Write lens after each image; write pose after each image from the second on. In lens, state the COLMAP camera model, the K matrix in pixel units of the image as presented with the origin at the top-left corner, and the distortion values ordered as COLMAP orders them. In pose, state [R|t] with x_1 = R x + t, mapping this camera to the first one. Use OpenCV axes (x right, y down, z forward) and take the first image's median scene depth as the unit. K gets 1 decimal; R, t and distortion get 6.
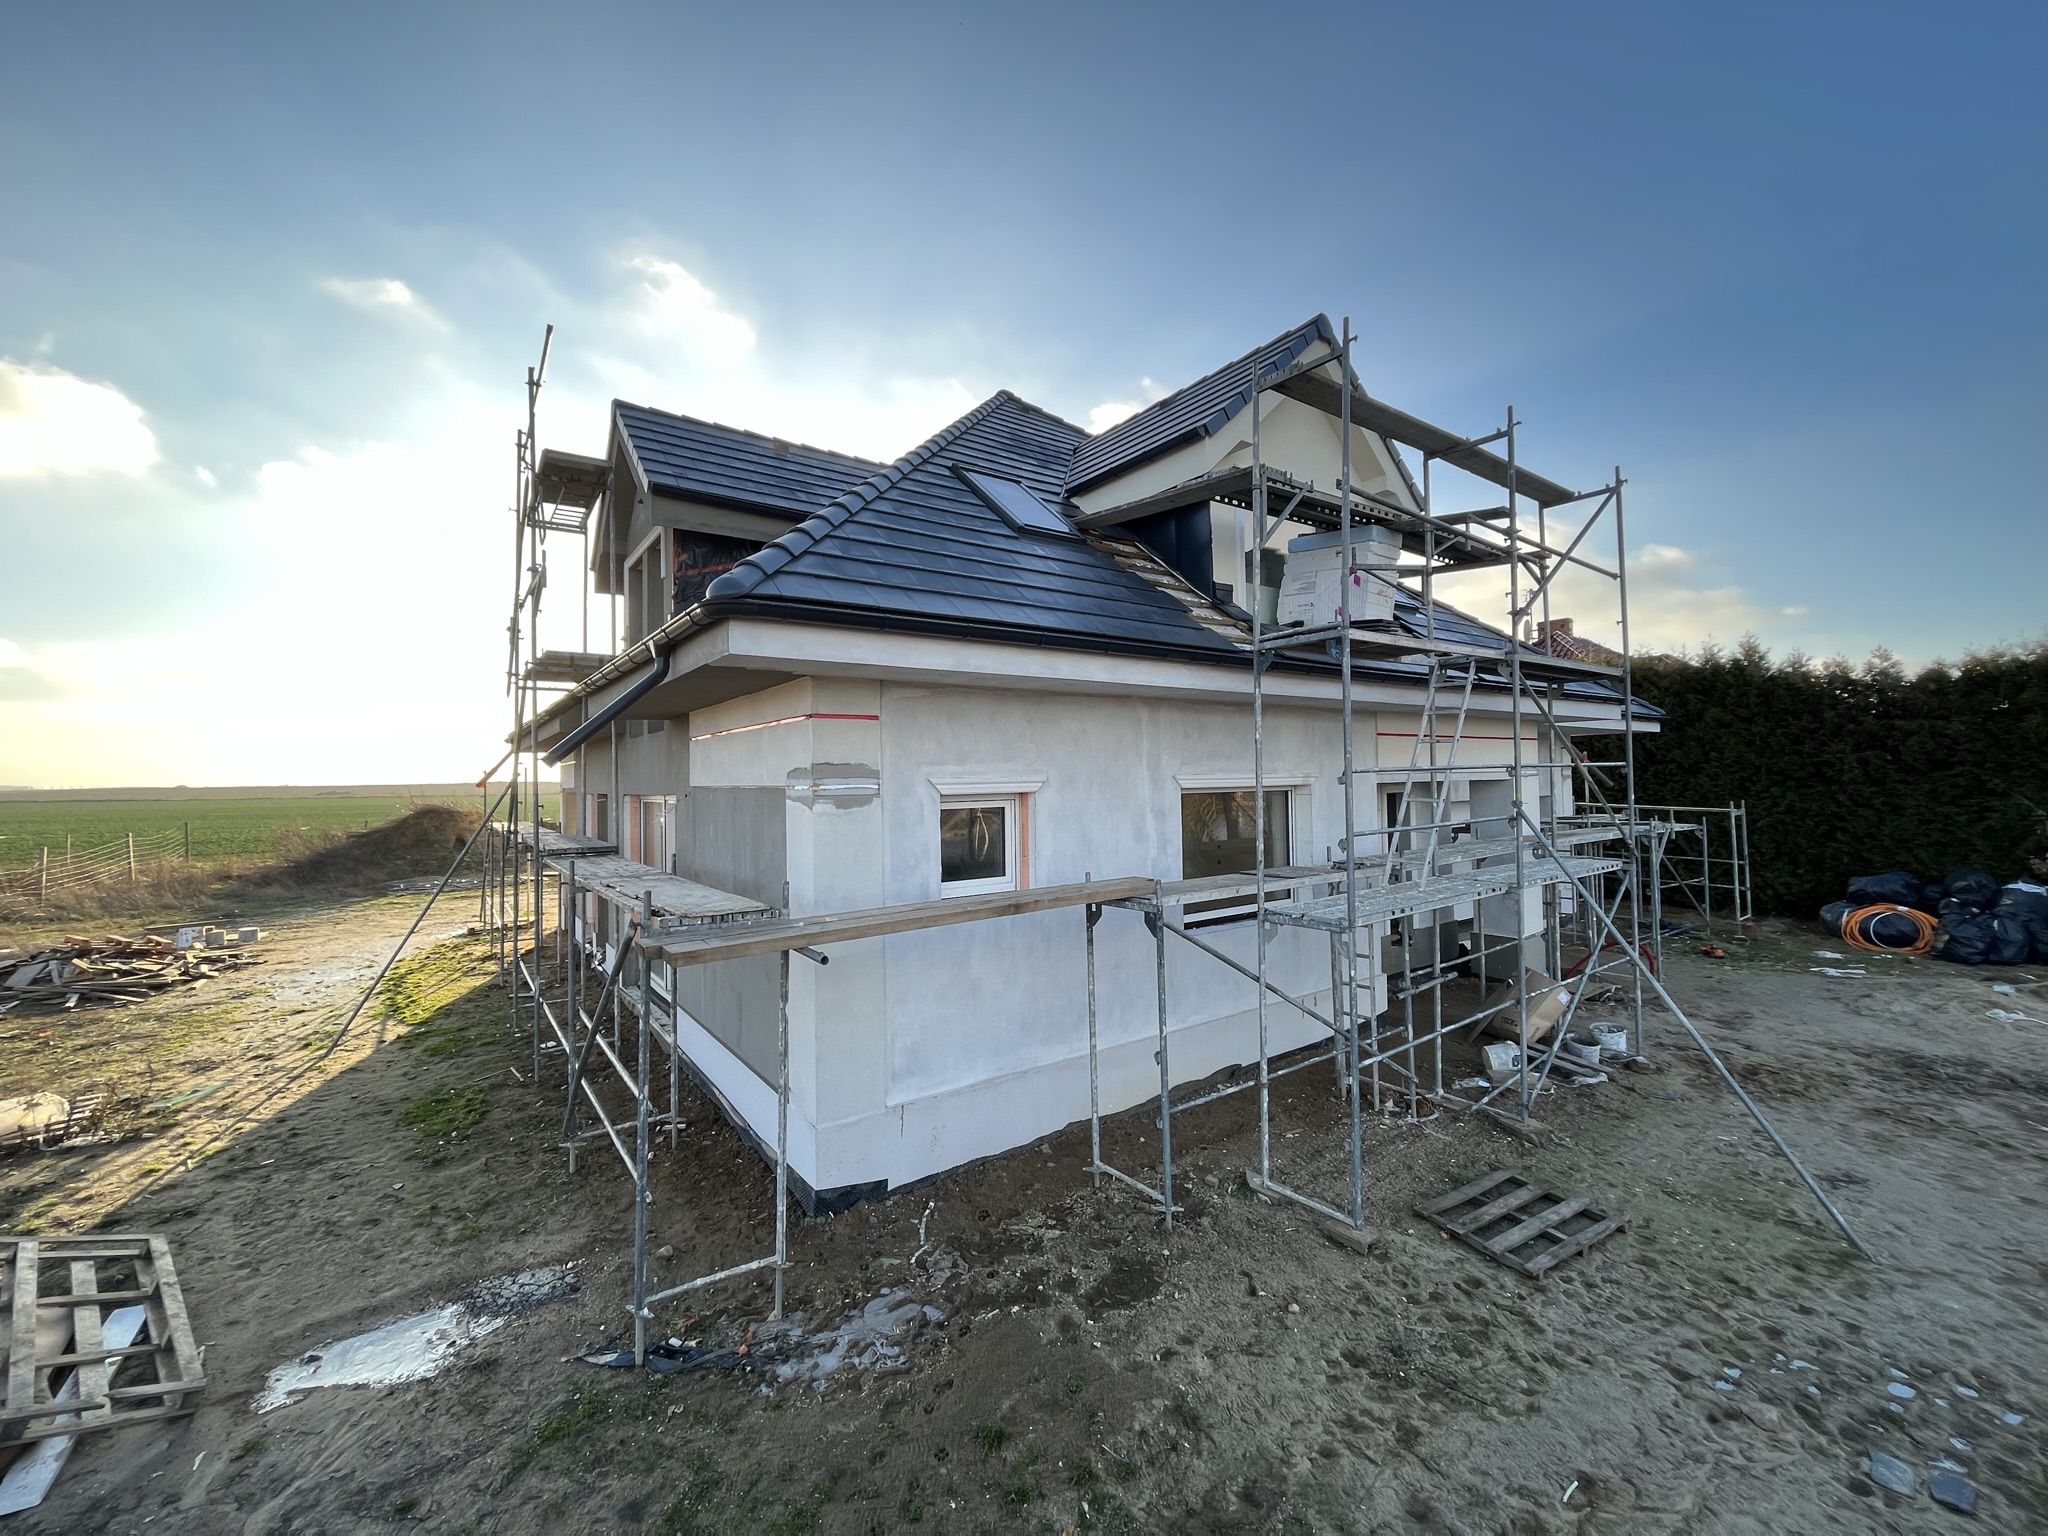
lens RADIAL K [[823.1, 0, 1026.8], [0, 823.1, 761.0], [0, 0, 1]] dist [-0.002804, -0.000835]
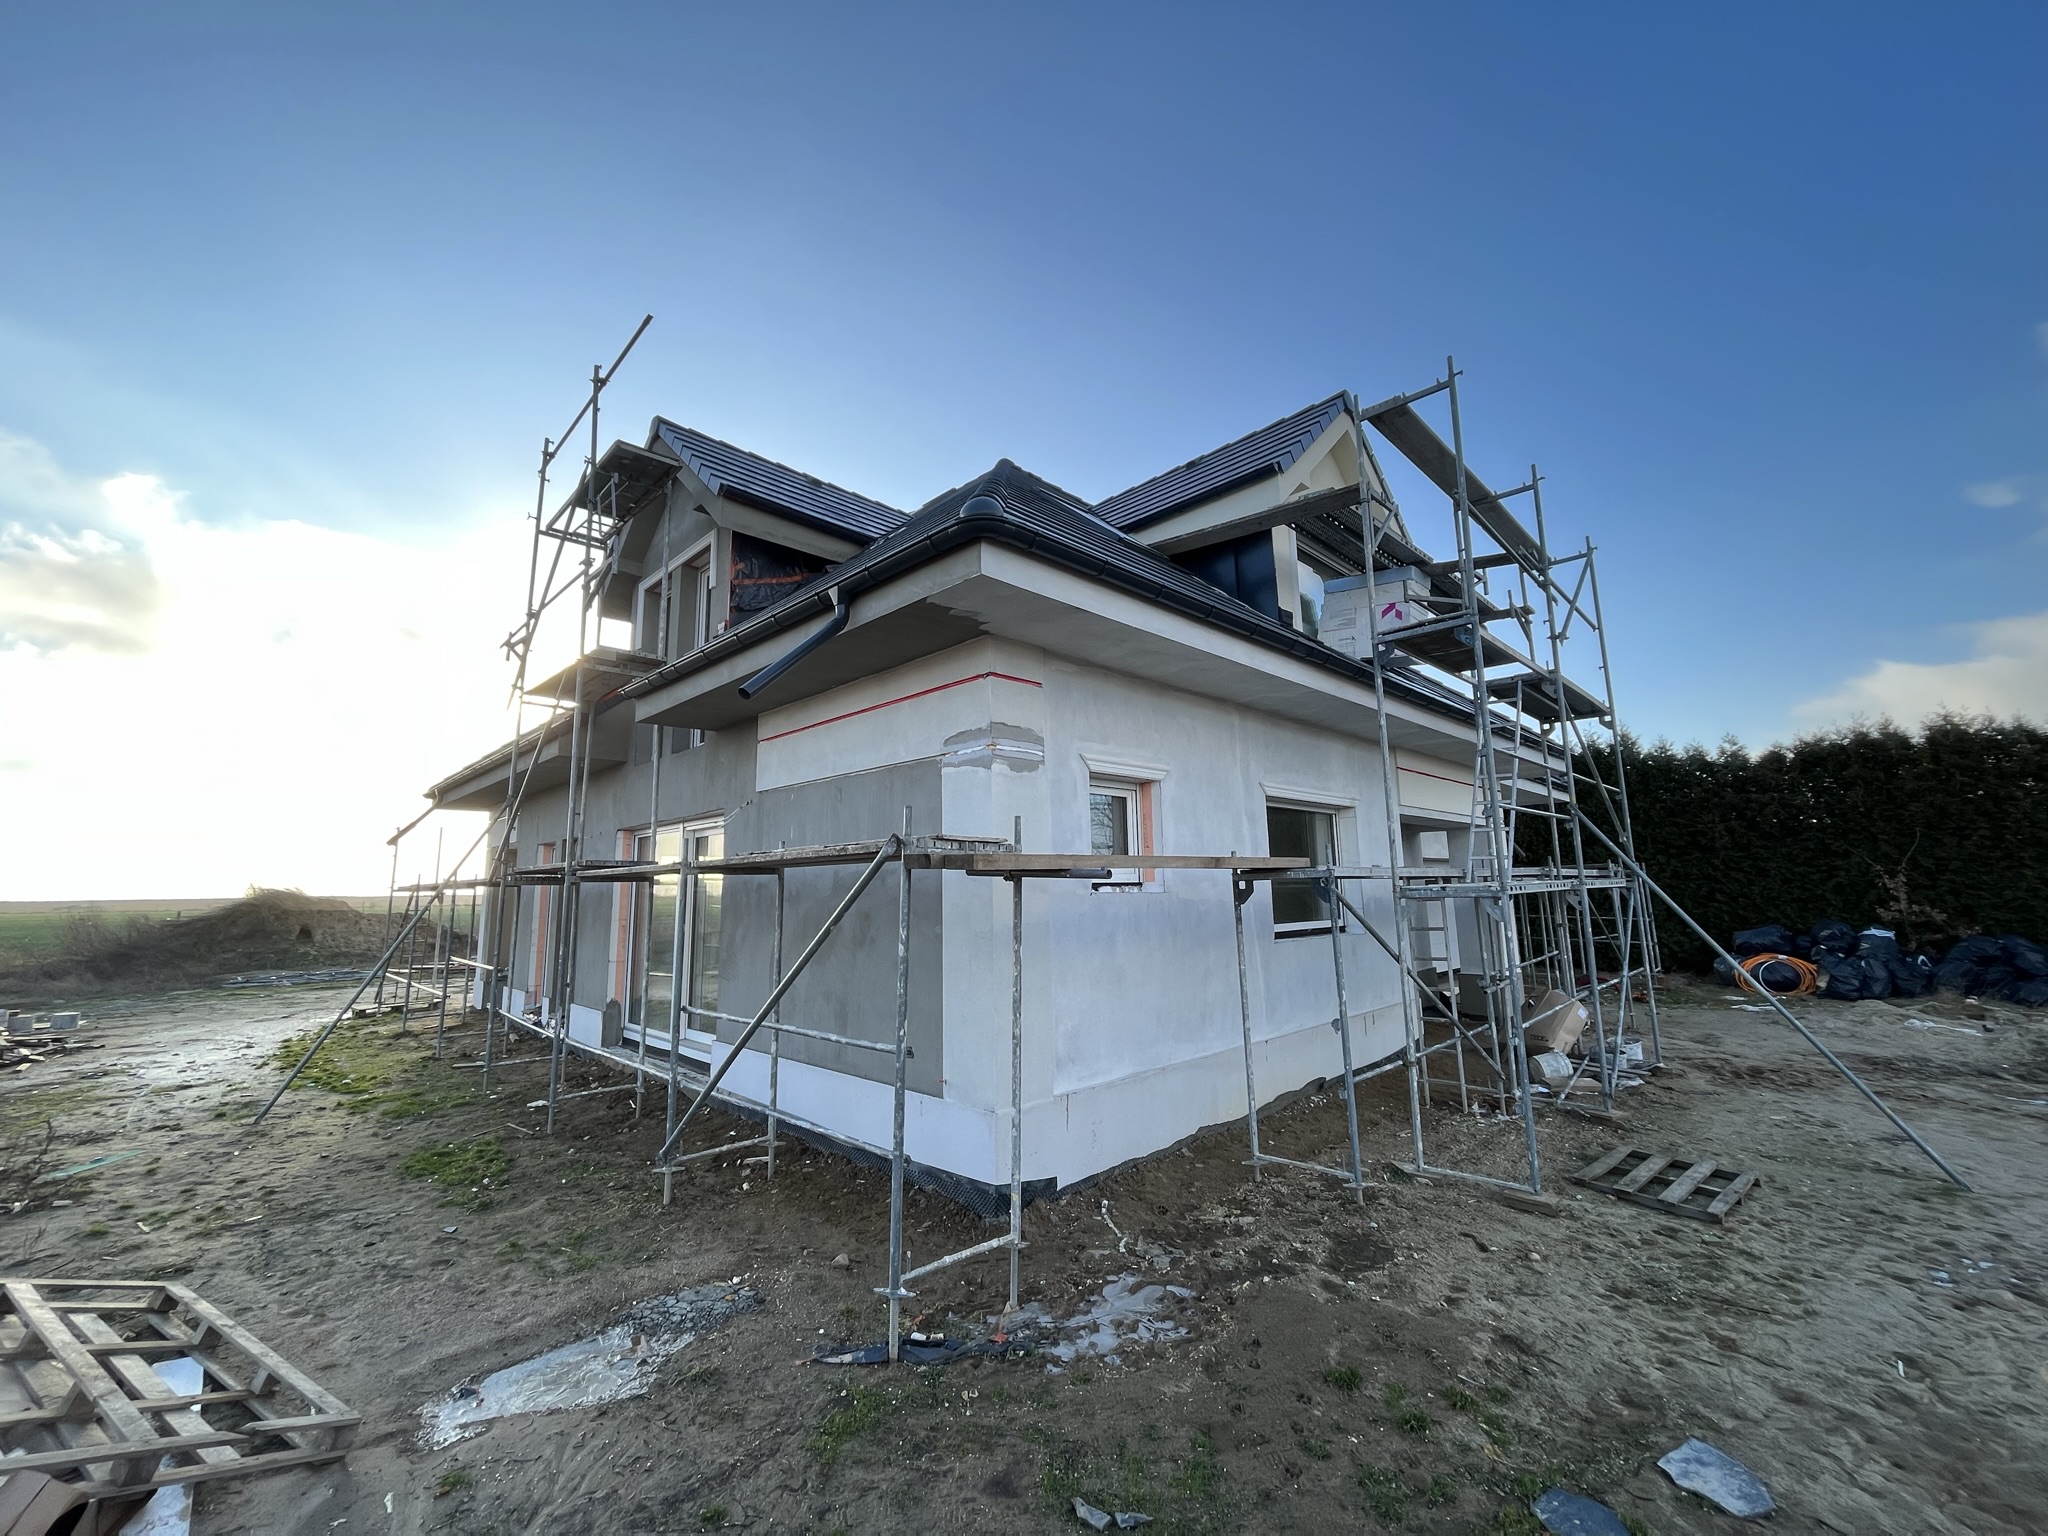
lens RADIAL K [[823.1, 0, 1026.4], [0, 823.1, 759.8], [0, 0, 1]] dist [-0.002804, -0.000835]
pose [[0.987809, 0.022883, 0.153981, -0.322691], [-0.001062, 0.990105, -0.140324, 0.161660], [-0.155669, 0.138450, 0.978059, 0.042328]]
